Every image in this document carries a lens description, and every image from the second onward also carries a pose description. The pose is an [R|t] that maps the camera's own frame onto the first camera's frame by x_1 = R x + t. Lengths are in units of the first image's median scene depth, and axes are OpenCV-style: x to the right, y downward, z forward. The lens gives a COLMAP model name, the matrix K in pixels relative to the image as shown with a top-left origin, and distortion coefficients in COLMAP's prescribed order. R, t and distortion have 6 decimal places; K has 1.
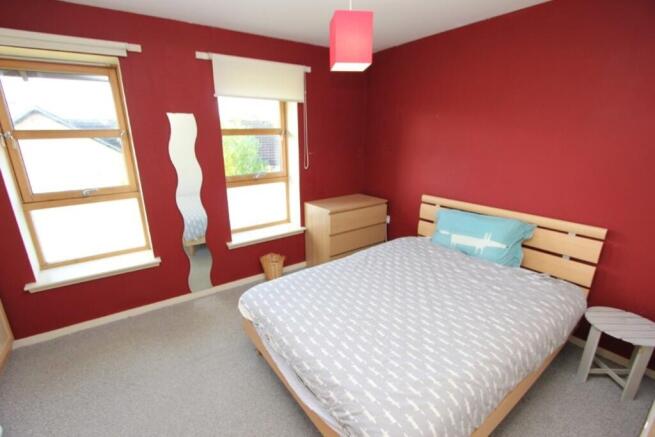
lens RADIAL K [[309.4, 0, 322.9], [0, 309.4, 229.9], [0, 0, 1]] dist [-0.001077, 0.000085]
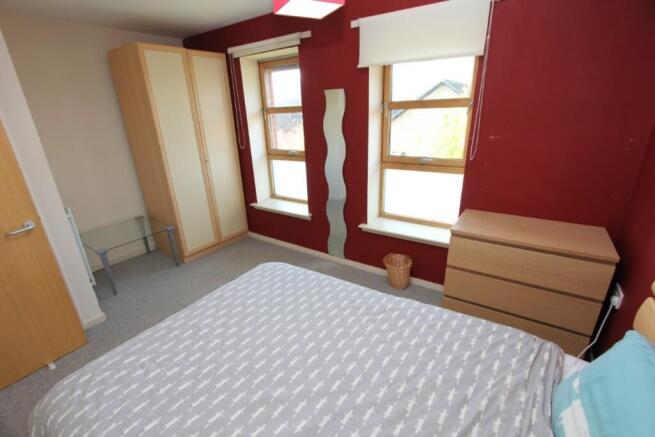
lens RADIAL K [[309.4, 0, 322.9], [0, 309.4, 229.9], [0, 0, 1]] dist [-0.001077, 0.000085]
pose [[0.327407, 0.344585, -0.879810, 0.606673], [-0.251276, 0.929355, 0.270482, -0.203201], [0.910859, 0.132517, 0.390864, 0.607085]]
